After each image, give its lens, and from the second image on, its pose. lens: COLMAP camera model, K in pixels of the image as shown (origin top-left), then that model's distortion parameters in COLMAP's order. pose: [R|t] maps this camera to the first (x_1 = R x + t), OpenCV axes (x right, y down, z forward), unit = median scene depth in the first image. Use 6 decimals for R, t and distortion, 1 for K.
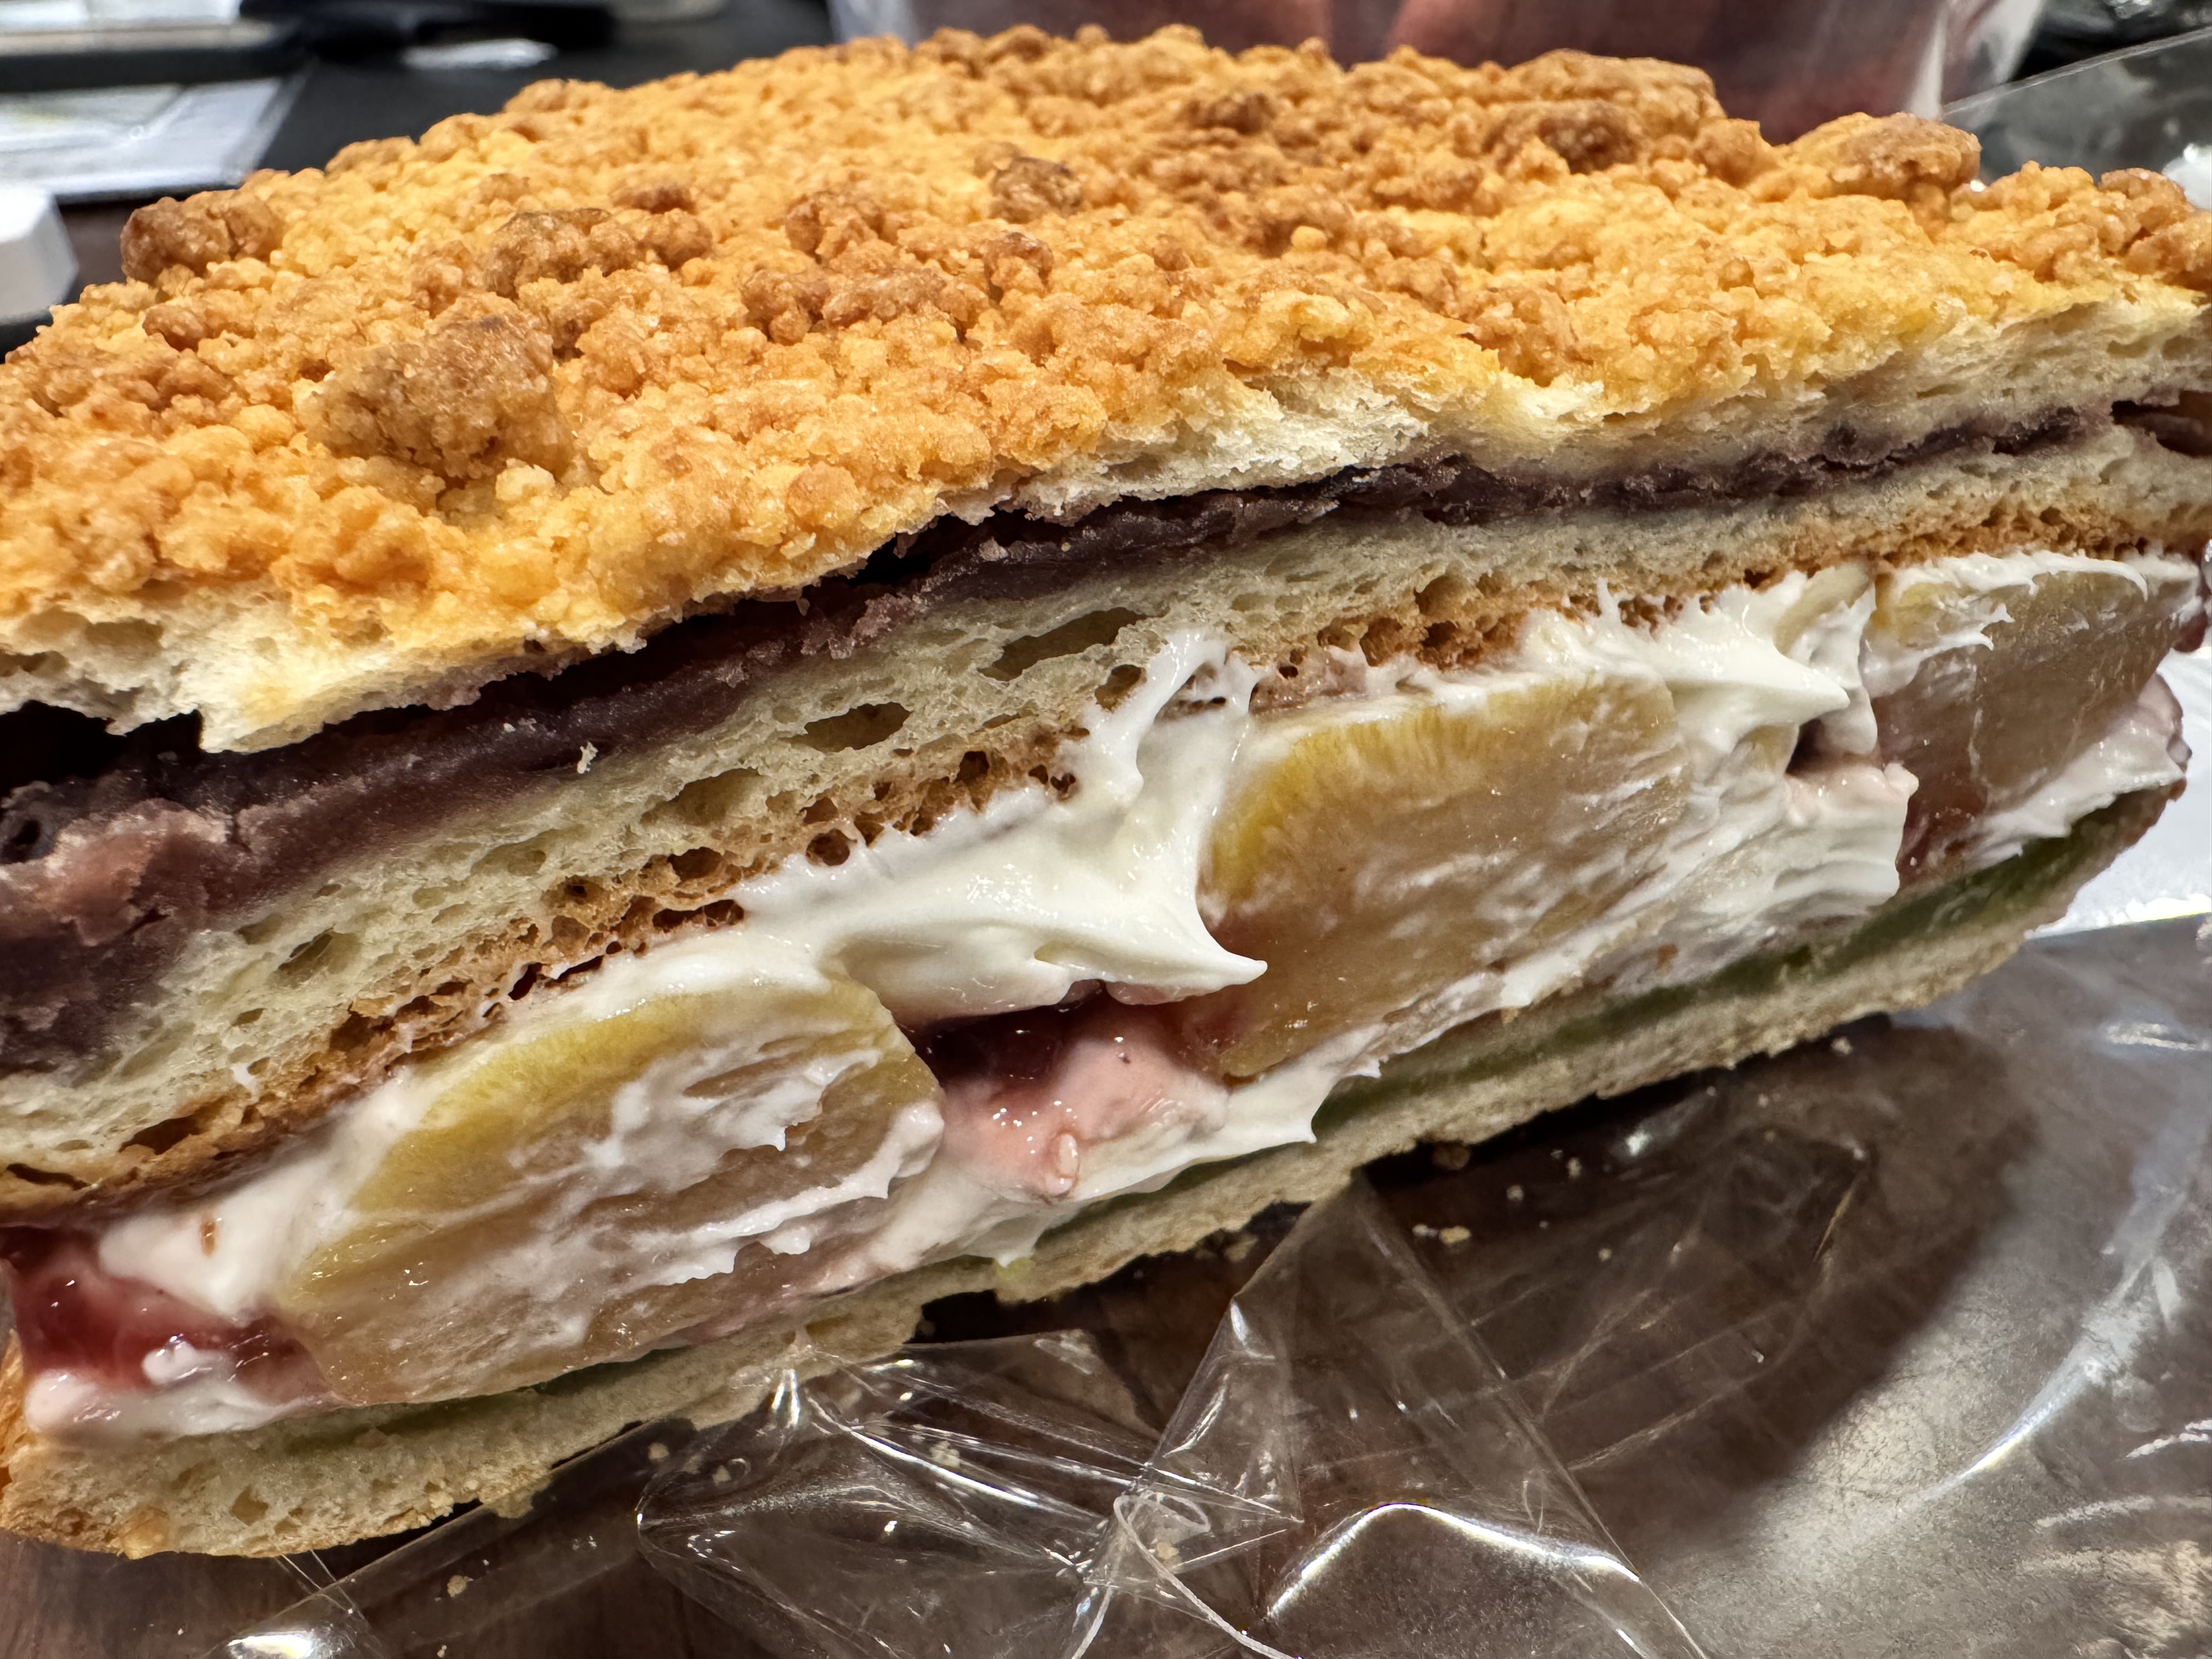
lens RADIAL K [[1545.3, 0, 1107.7], [0, 1545.3, 831.8], [0, 0, 1]] dist [0.004152, -0.004140]
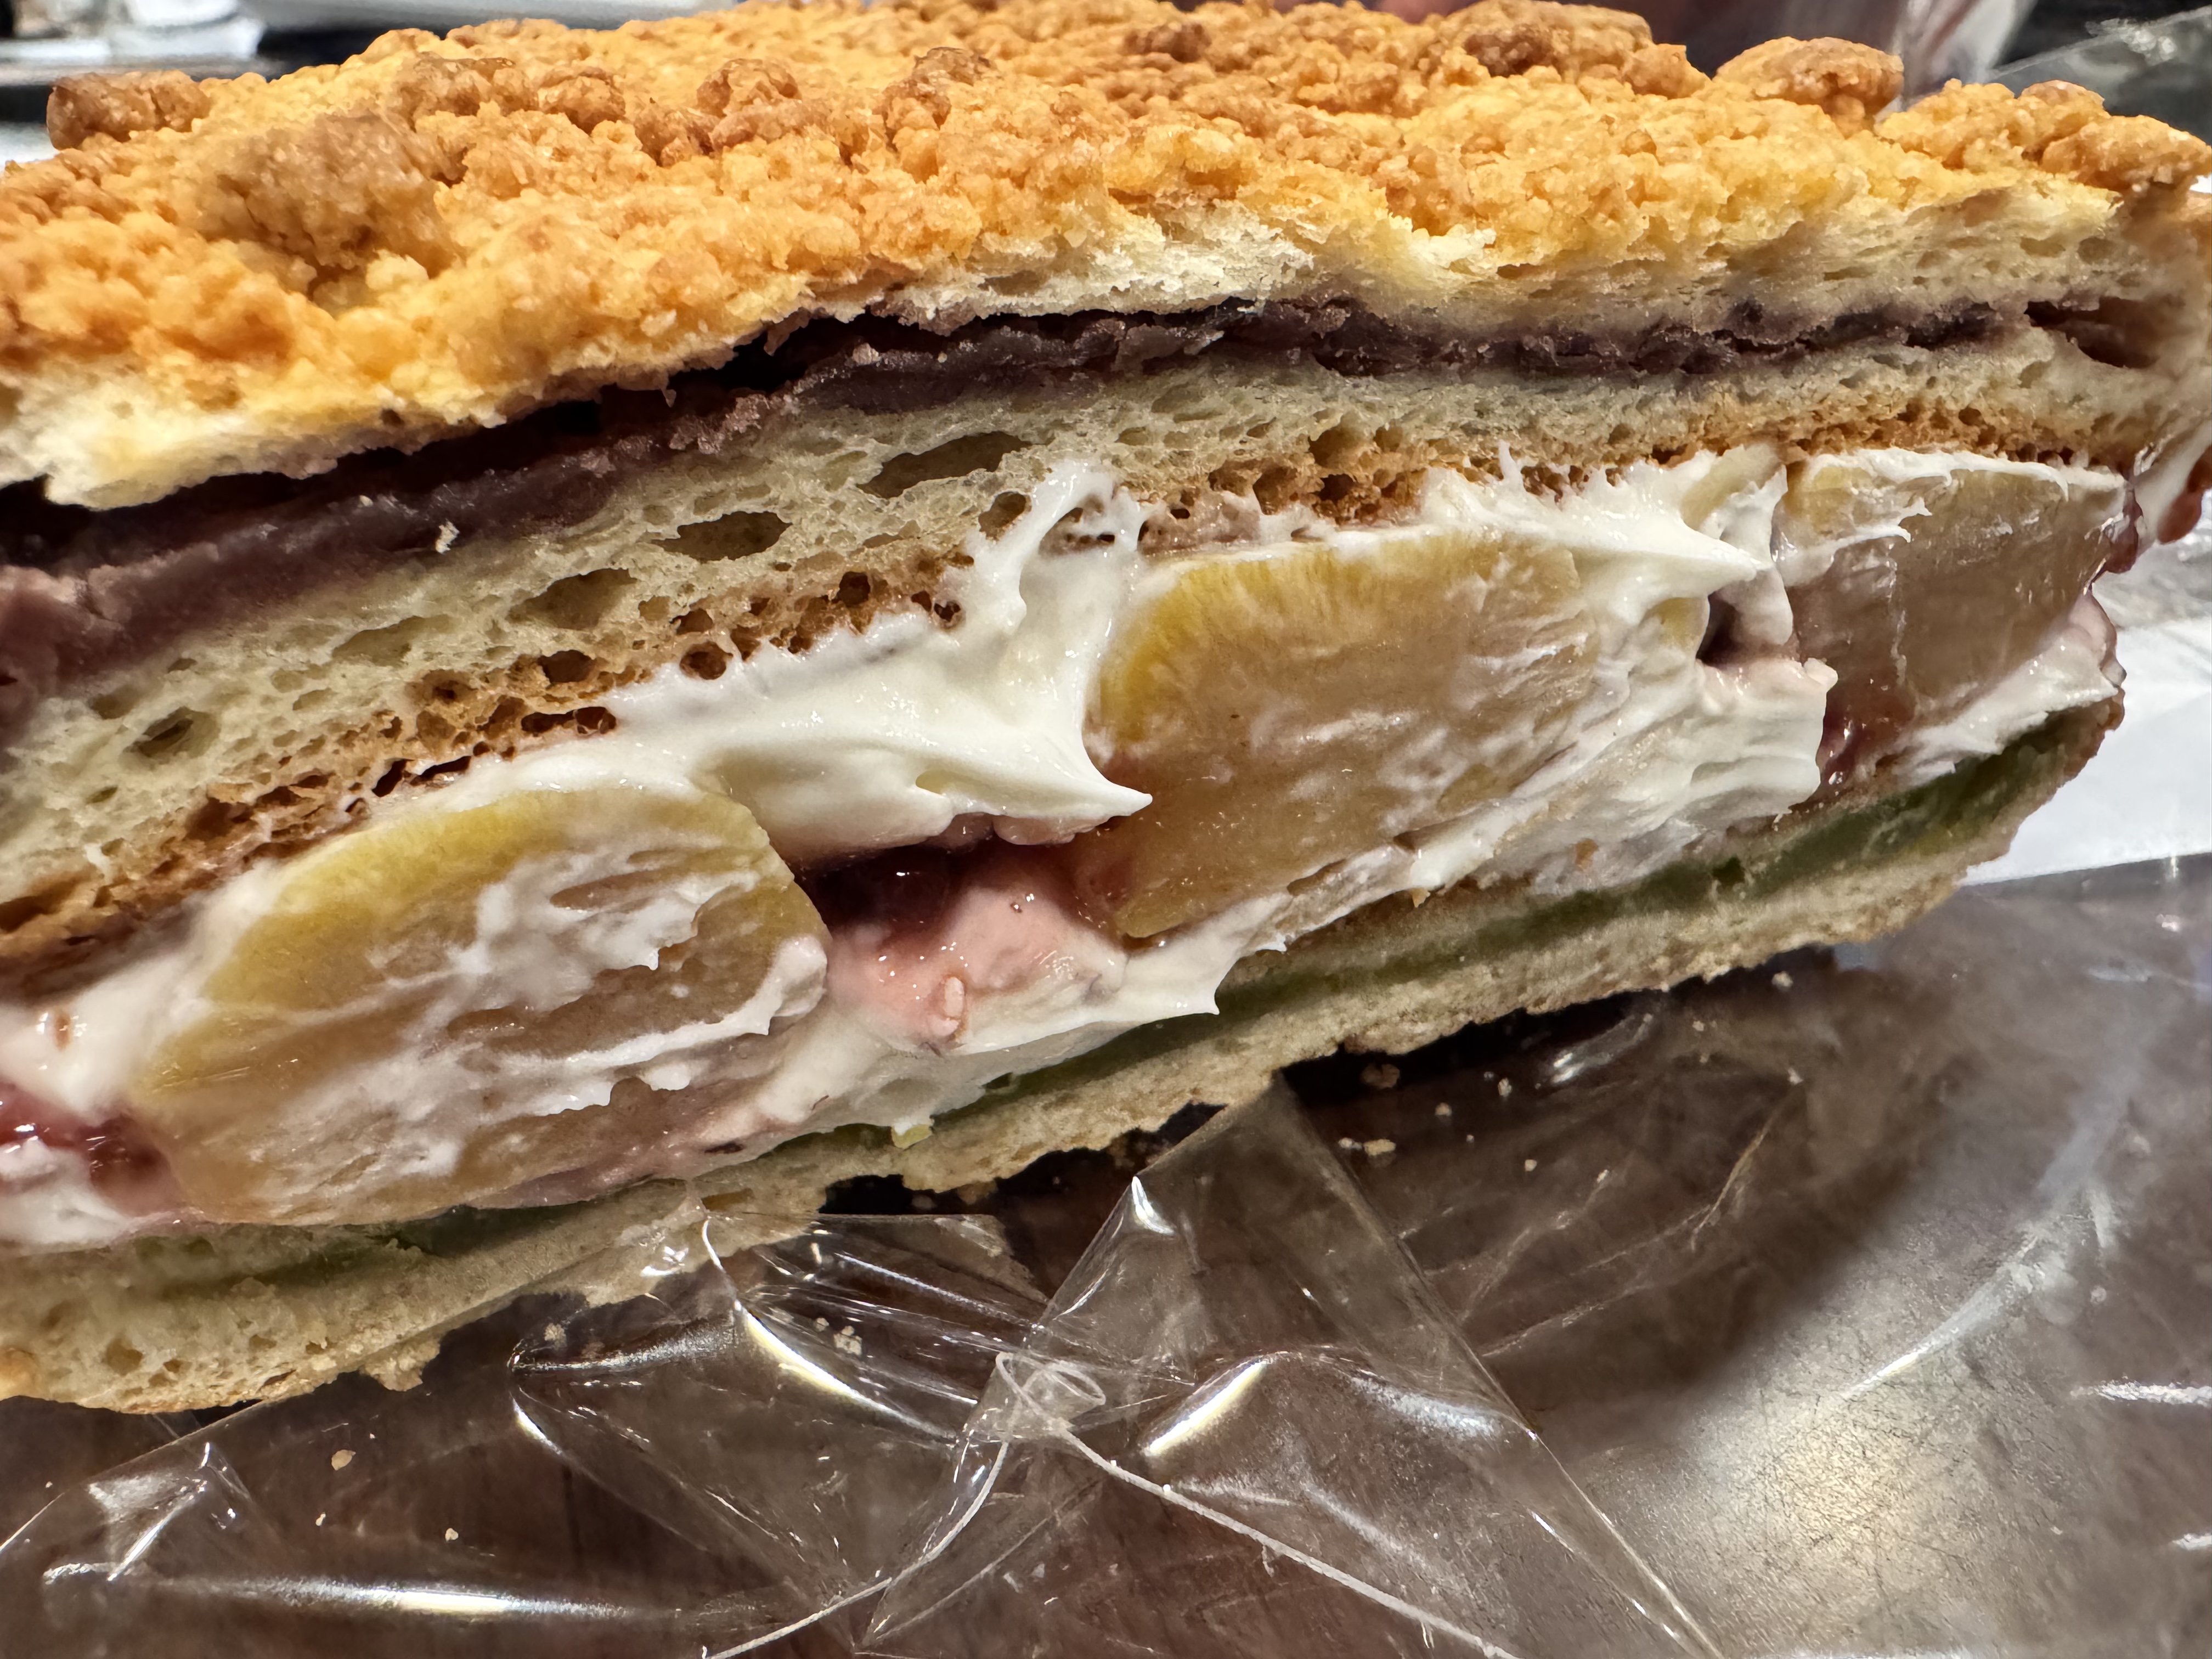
lens RADIAL K [[1545.3, 0, 1103.1], [0, 1545.3, 829.5], [0, 0, 1]] dist [0.004152, -0.004140]
pose [[0.999940, 0.009200, -0.006005, 0.073802], [-0.009406, 0.999339, -0.035111, 0.133533], [0.005678, 0.035165, 0.999365, 0.007977]]
